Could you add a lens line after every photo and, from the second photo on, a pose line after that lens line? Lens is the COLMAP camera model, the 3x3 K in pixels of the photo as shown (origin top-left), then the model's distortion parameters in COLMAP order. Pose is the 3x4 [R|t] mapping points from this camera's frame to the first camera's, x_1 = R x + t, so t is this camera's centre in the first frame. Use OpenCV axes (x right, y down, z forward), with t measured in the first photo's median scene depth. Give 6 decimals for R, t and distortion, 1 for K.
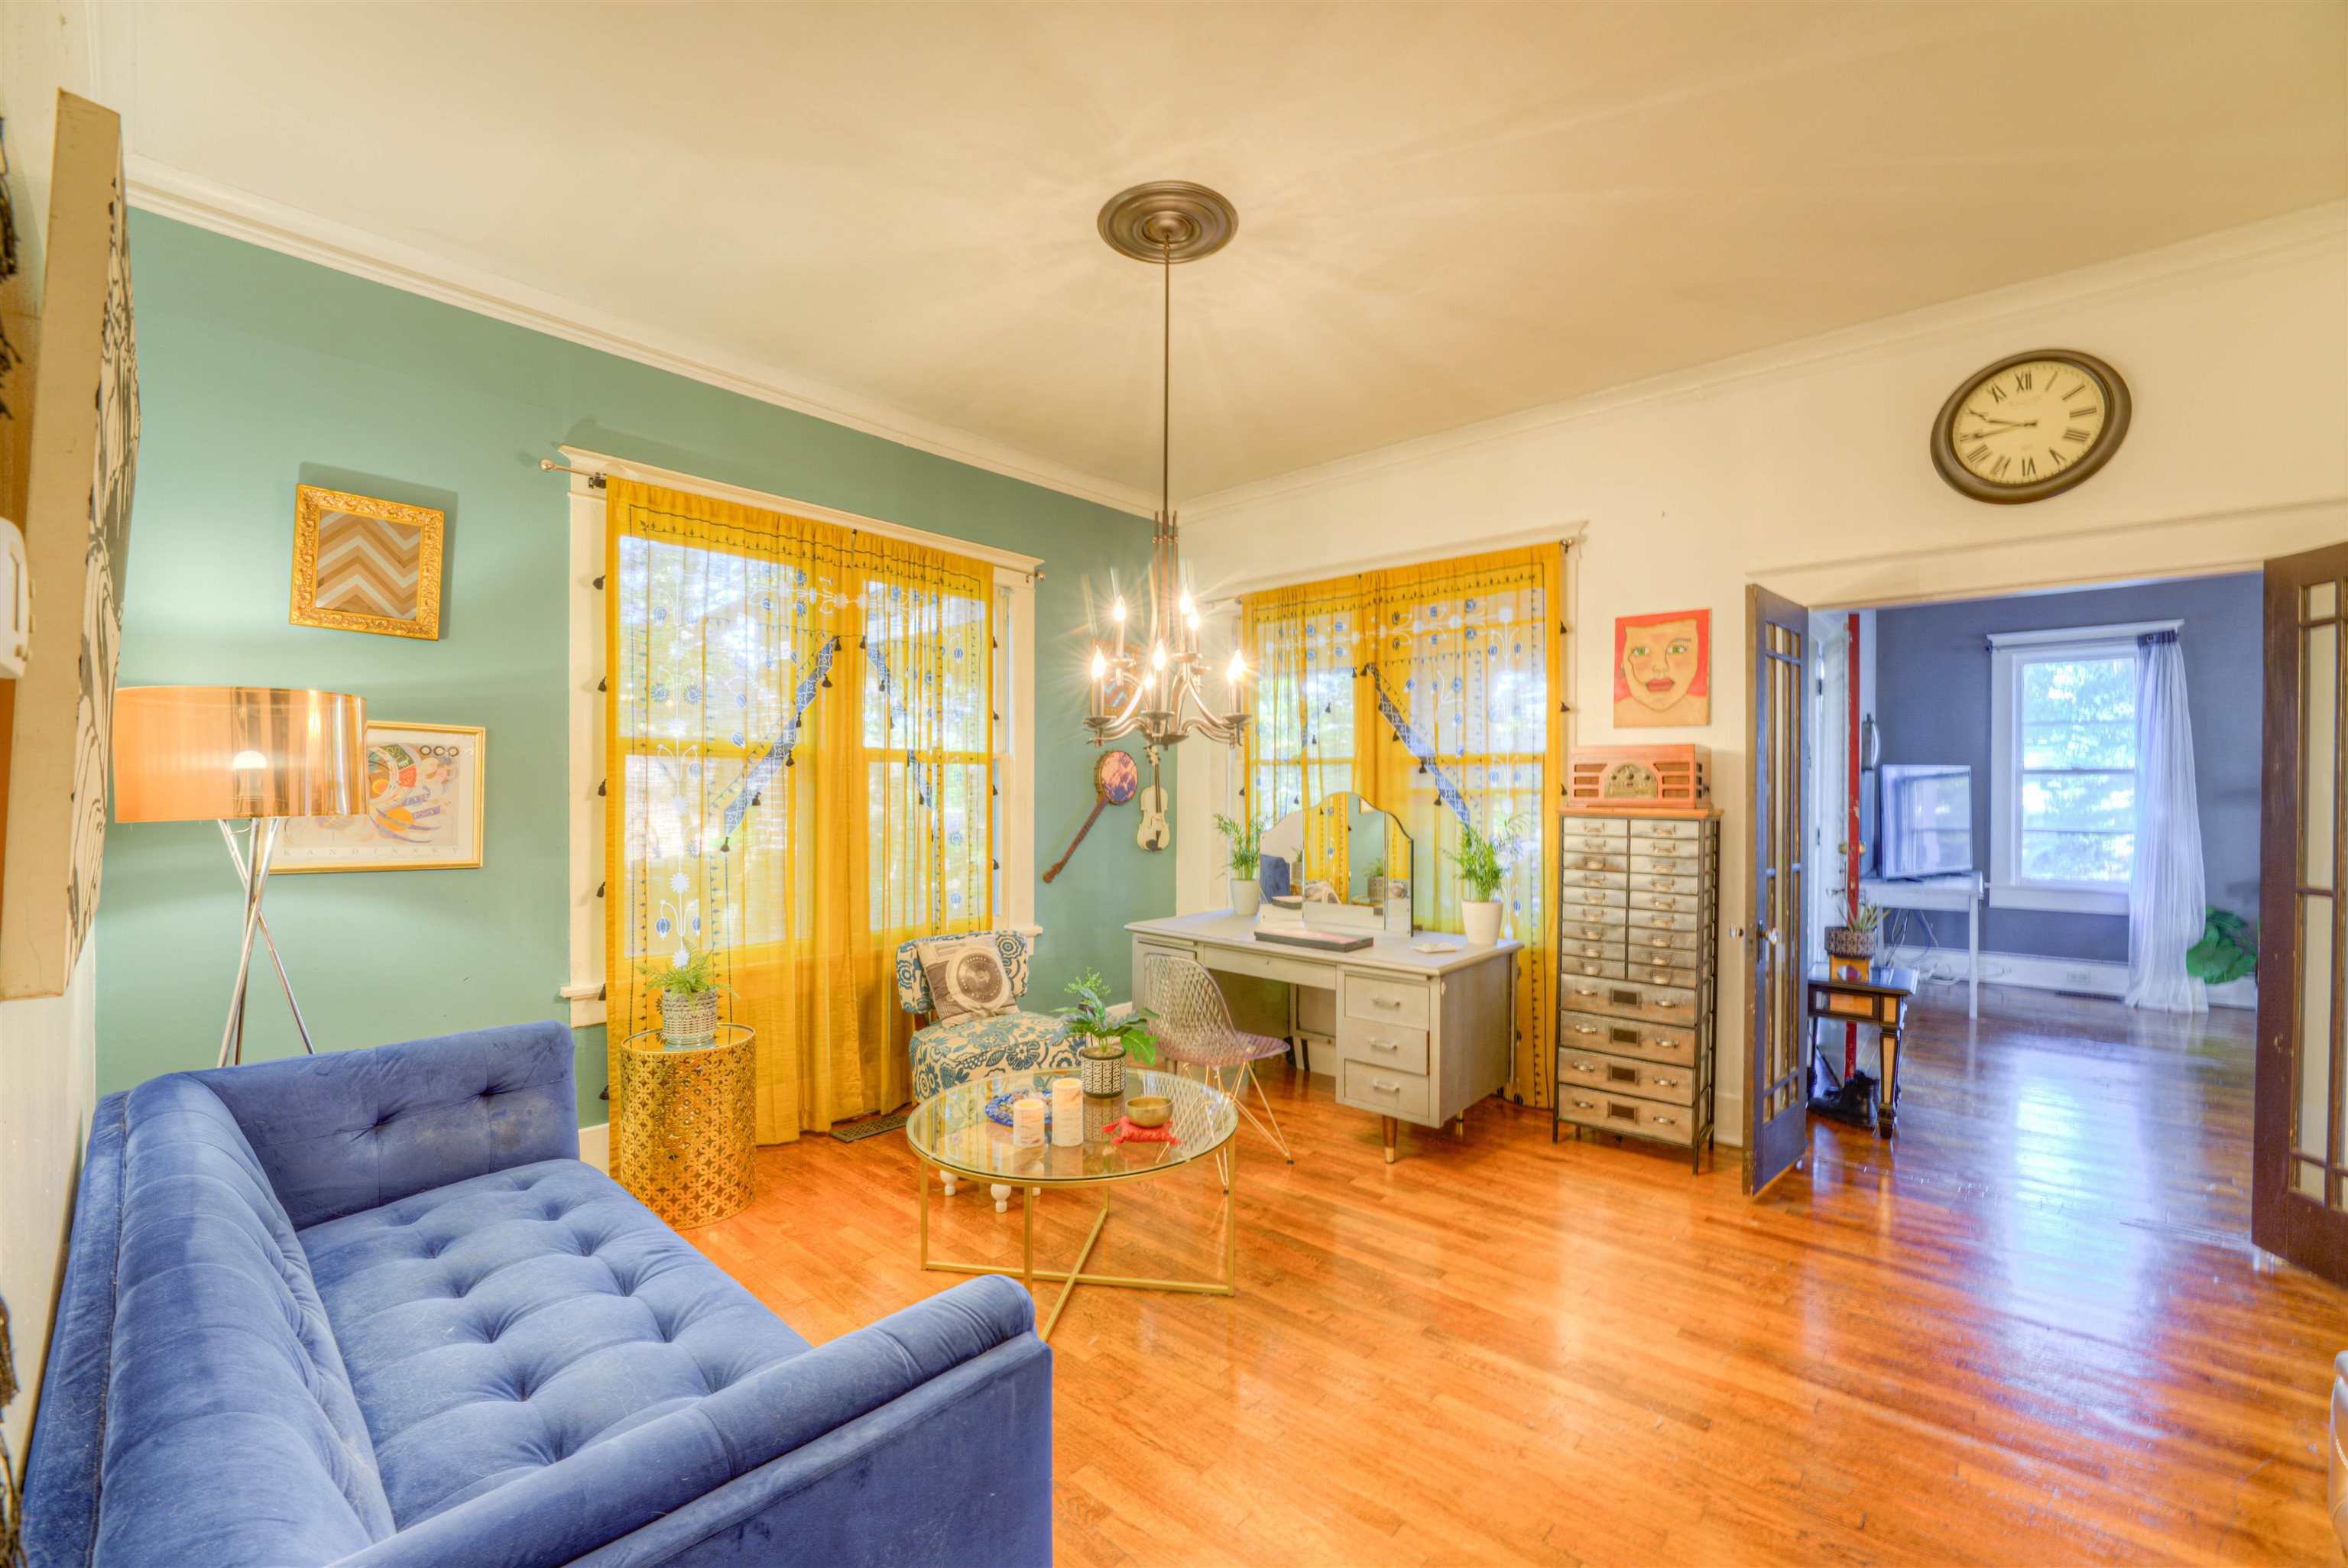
lens RADIAL K [[943.8, 0, 1174.5], [0, 943.8, 796.0], [0, 0, 1]] dist [-0.018202, 0.000031]
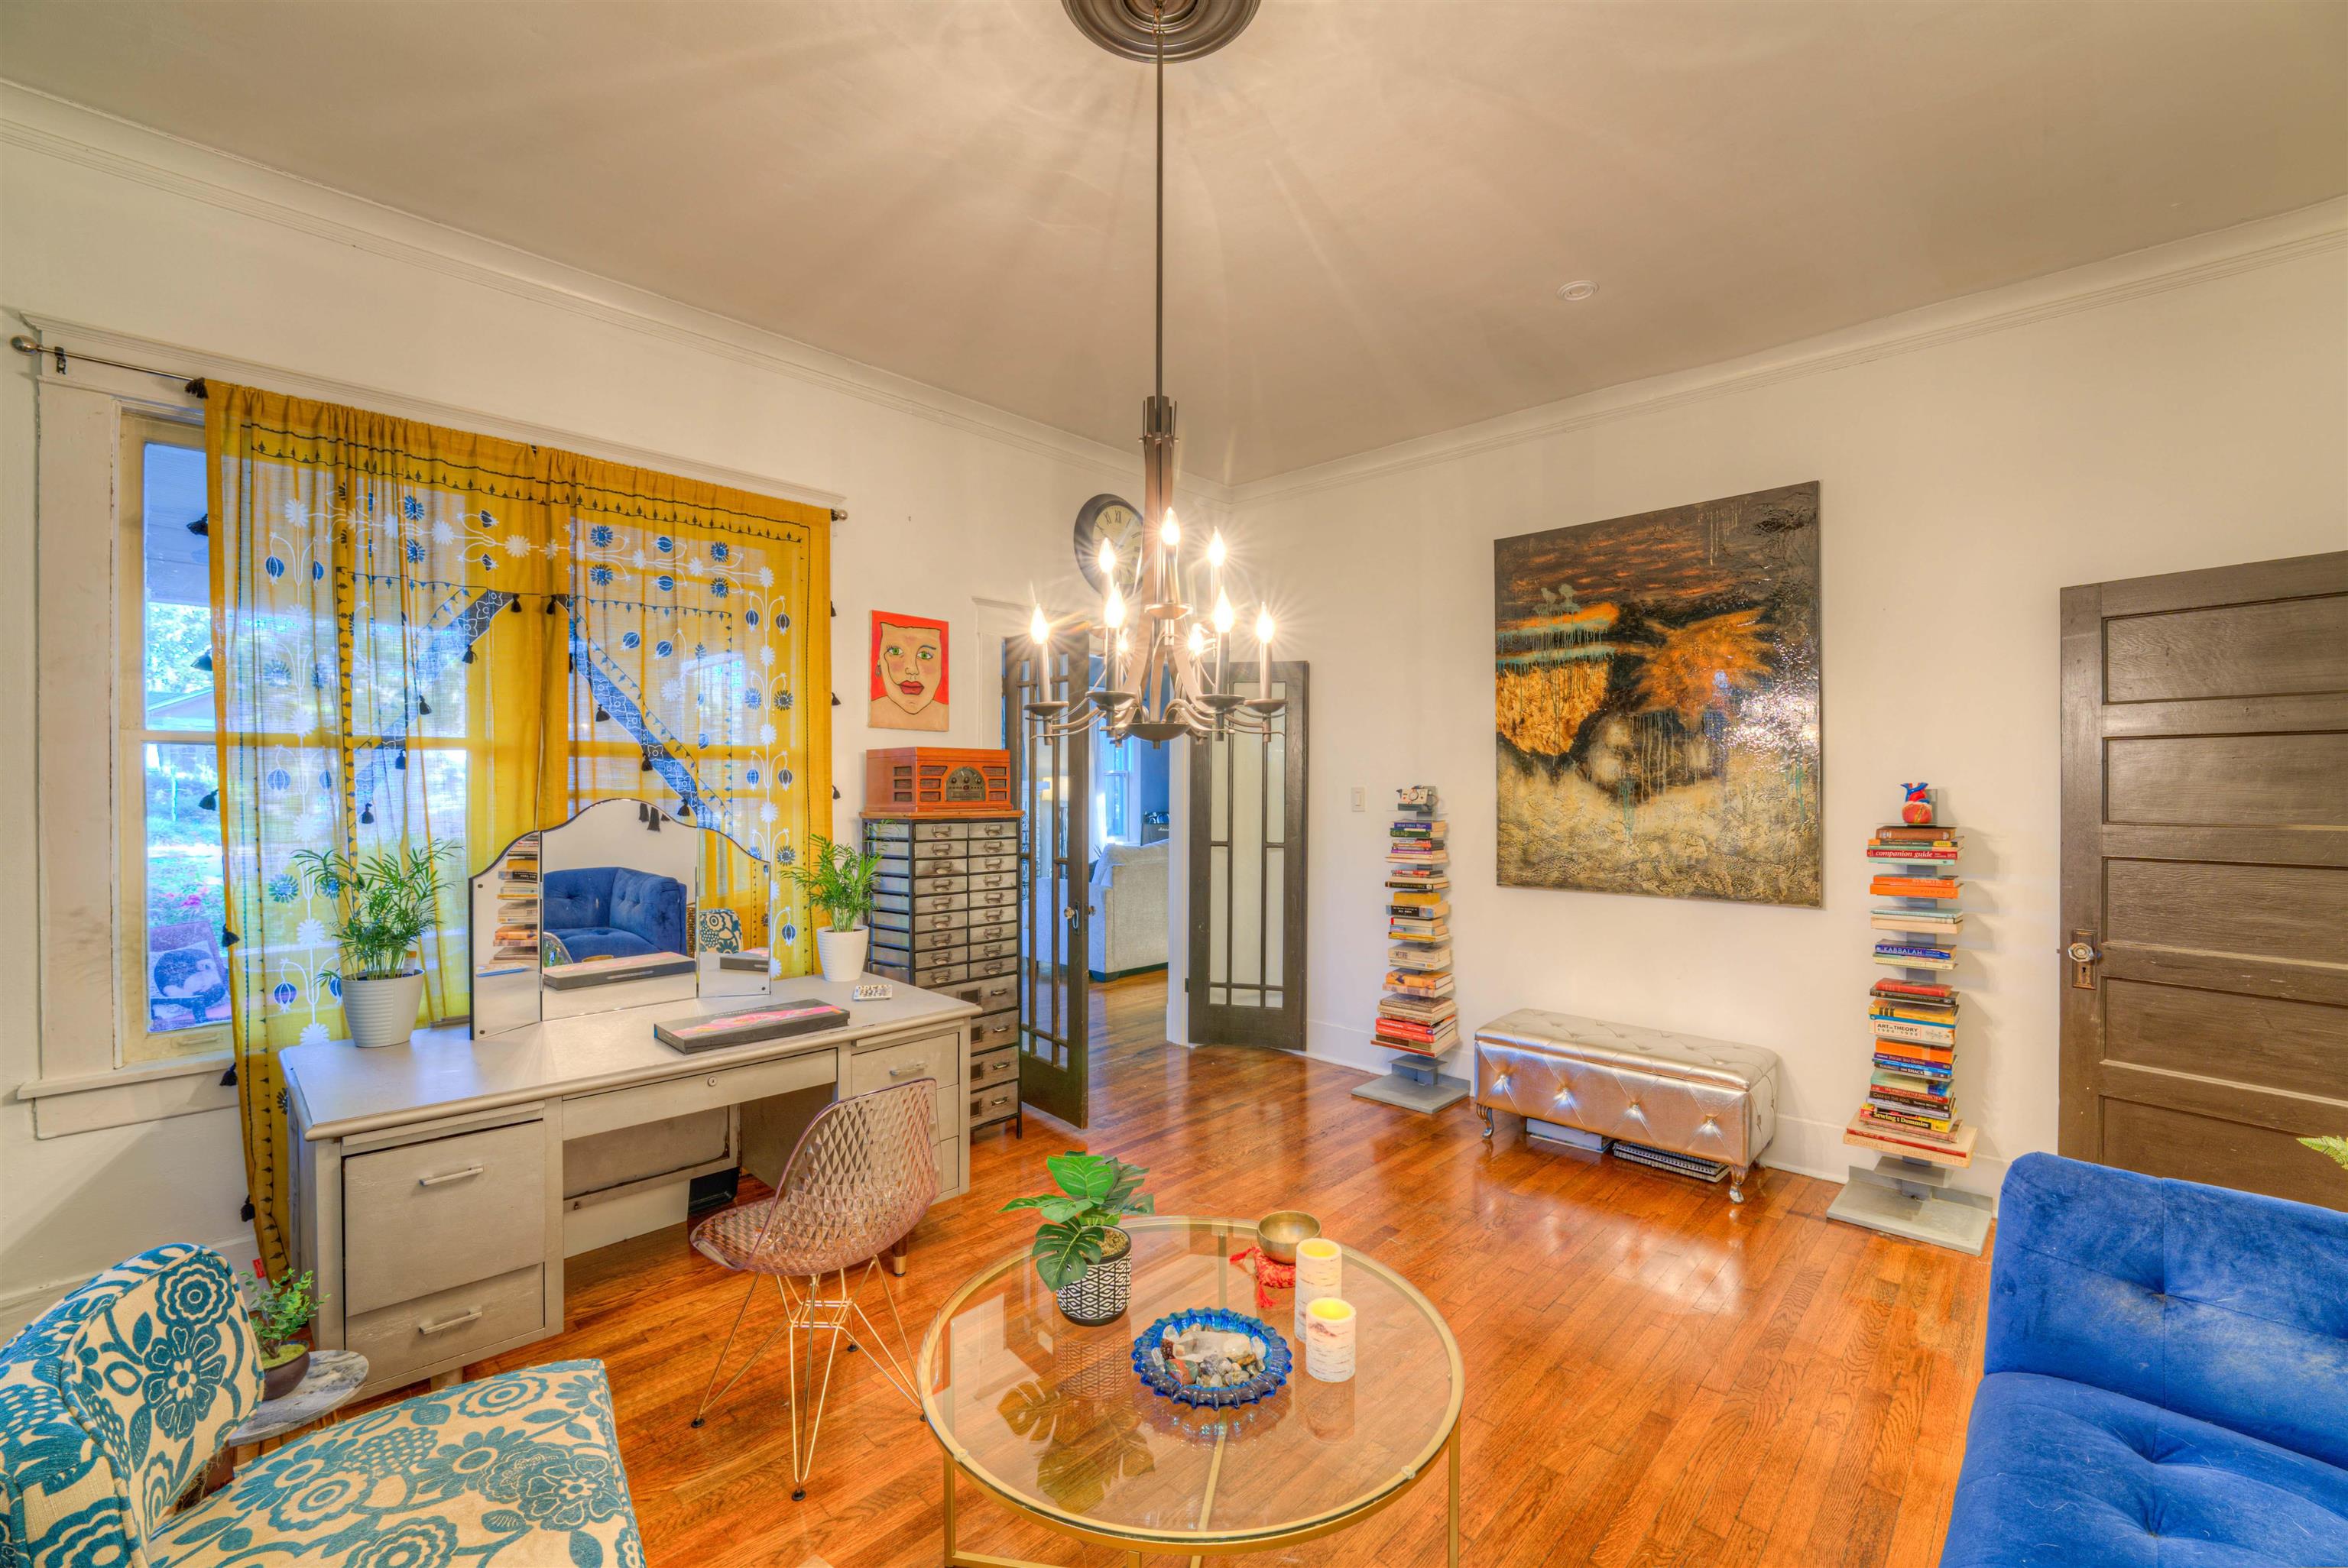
lens RADIAL K [[943.8, 0, 1182.0], [0, 943.8, 795.9], [0, 0, 1]] dist [-0.018202, 0.000031]
pose [[0.051388, -0.016651, 0.998540, -0.430945], [0.001500, 0.999861, 0.016596, -0.016637], [-0.998678, 0.000645, 0.051406, 0.588491]]
